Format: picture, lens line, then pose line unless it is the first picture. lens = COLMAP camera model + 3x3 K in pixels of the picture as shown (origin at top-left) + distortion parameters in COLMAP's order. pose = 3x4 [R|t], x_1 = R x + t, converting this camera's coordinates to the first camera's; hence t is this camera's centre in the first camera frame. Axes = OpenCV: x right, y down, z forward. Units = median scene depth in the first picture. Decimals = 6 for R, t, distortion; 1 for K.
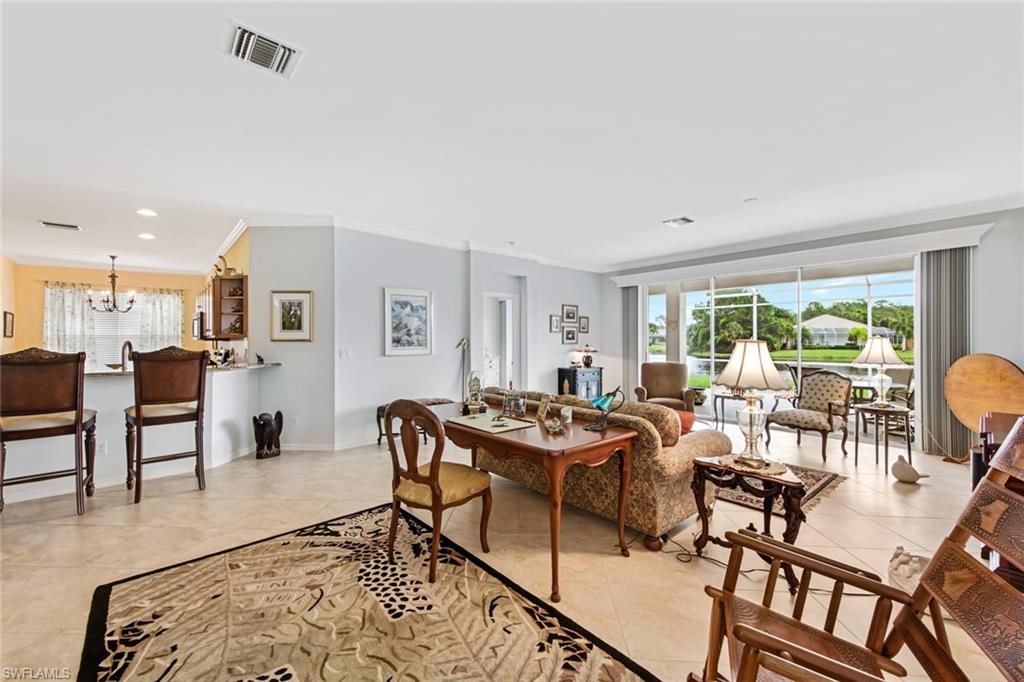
lens RADIAL K [[408.1, 0, 507.8], [0, 408.1, 342.5], [0, 0, 1]] dist [0.021017, -0.003198]
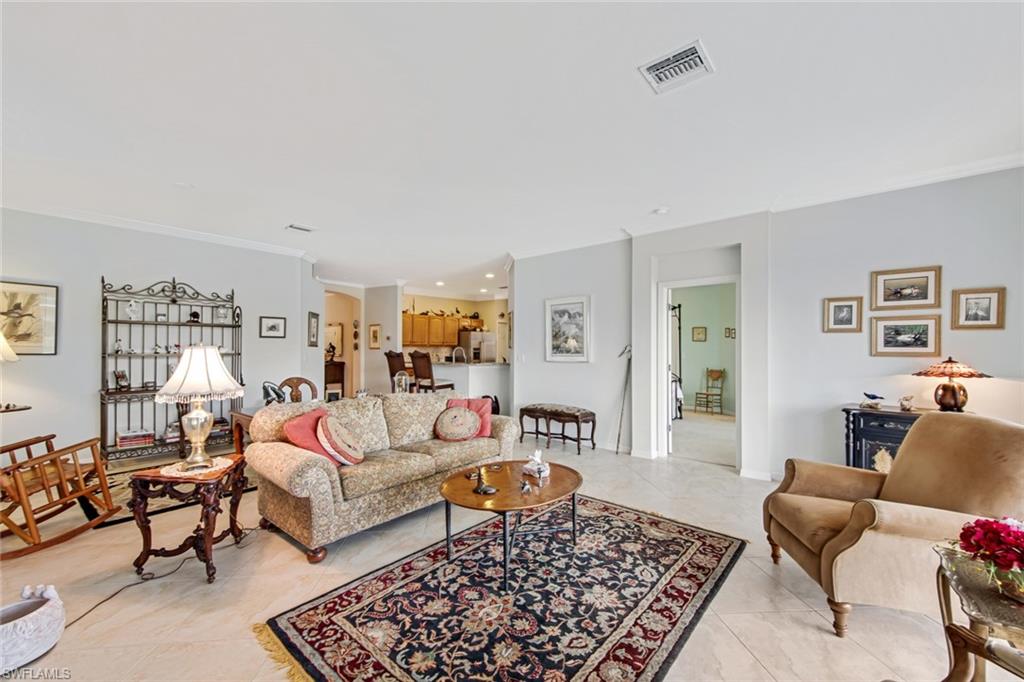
lens RADIAL K [[408.6, 0, 504.3], [0, 408.6, 344.9], [0, 0, 1]] dist [0.018248, -0.002329]
pose [[0.136525, -0.006961, -0.990612, 1.430026], [-0.007099, 0.999943, -0.008005, -0.005131], [0.990611, 0.008126, 0.136468, 1.345932]]
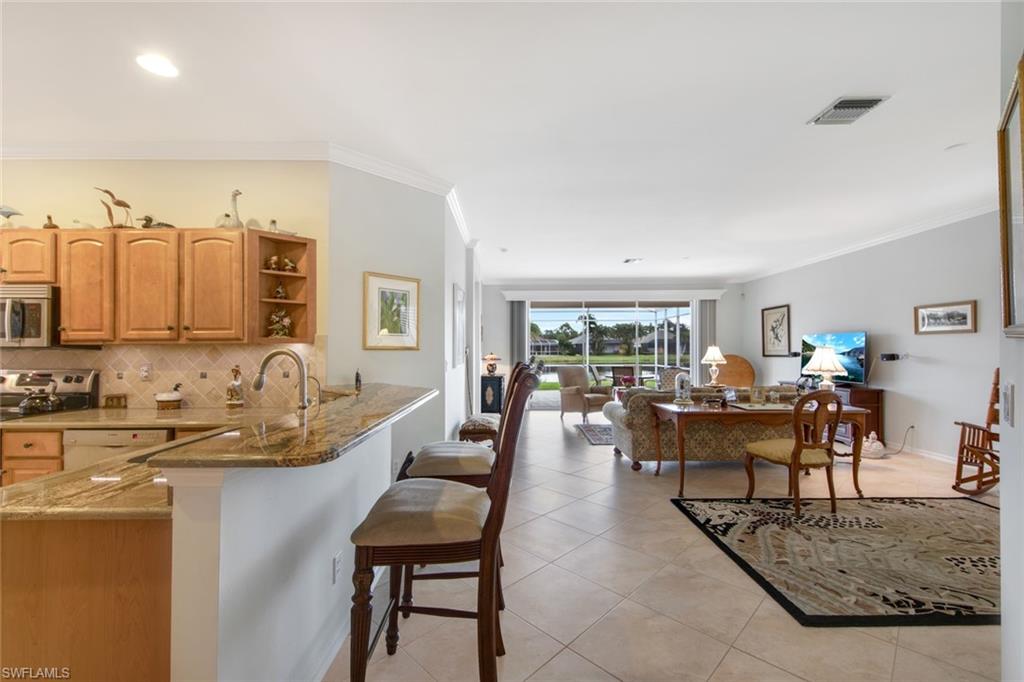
lens RADIAL K [[424.5, 0, 513.0], [0, 424.5, 348.0], [0, 0, 1]] dist [0.015315, -0.005272]
pose [[0.654462, 0.000273, 0.756095, -1.592732], [0.007237, 0.999952, -0.006626, 0.000743], [-0.756061, 0.009808, 0.654428, 0.663006]]
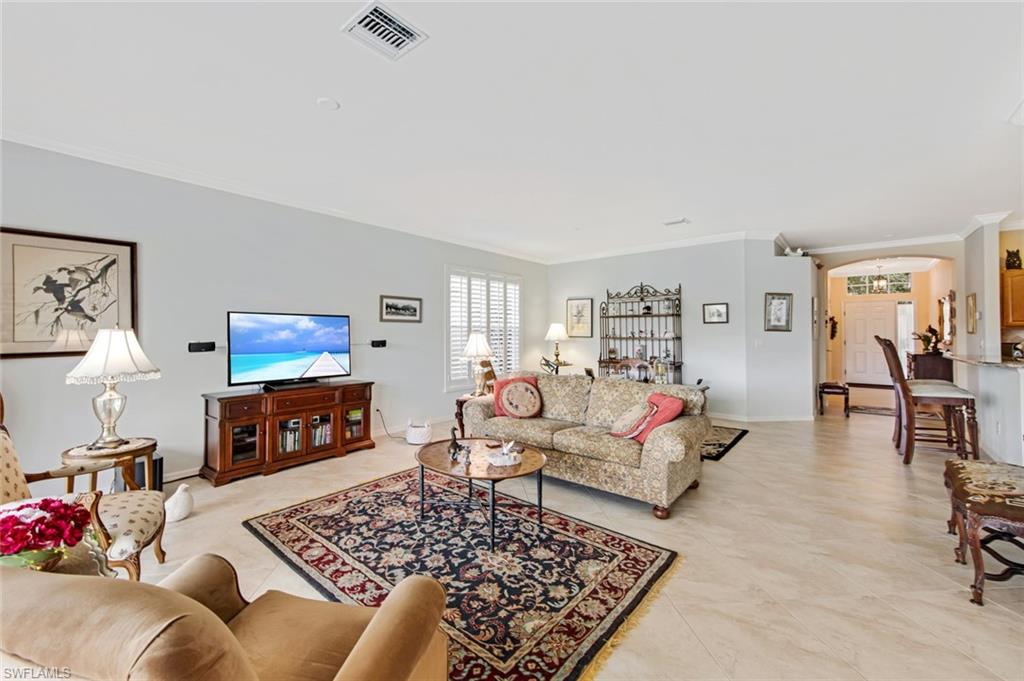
lens RADIAL K [[408.6, 0, 506.3], [0, 408.6, 326.8], [0, 0, 1]] dist [0.018248, -0.002329]
pose [[-0.988578, 0.002601, -0.150685, 0.628166], [0.004347, 0.999927, -0.011263, -0.010364], [0.150645, -0.011789, -0.988518, 2.470905]]
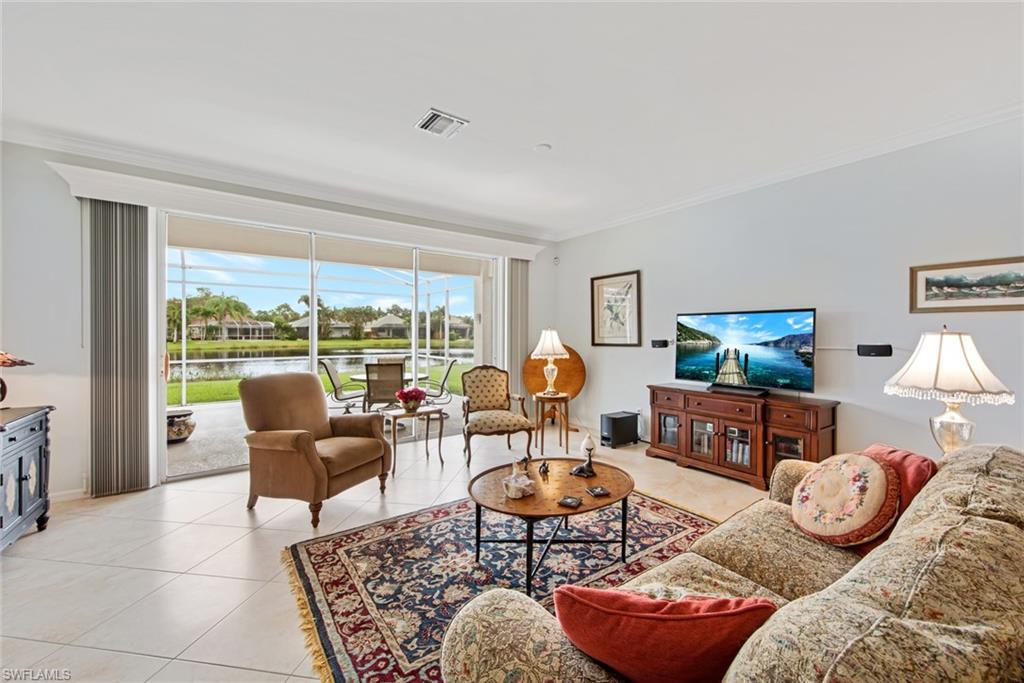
lens RADIAL K [[408.6, 0, 507.9], [0, 408.6, 335.0], [0, 0, 1]] dist [0.018248, -0.002329]
pose [[0.091954, -0.002186, 0.995761, -0.257875], [0.000967, 0.999997, 0.002106, -0.003401], [-0.995763, 0.000769, 0.091955, 1.501676]]
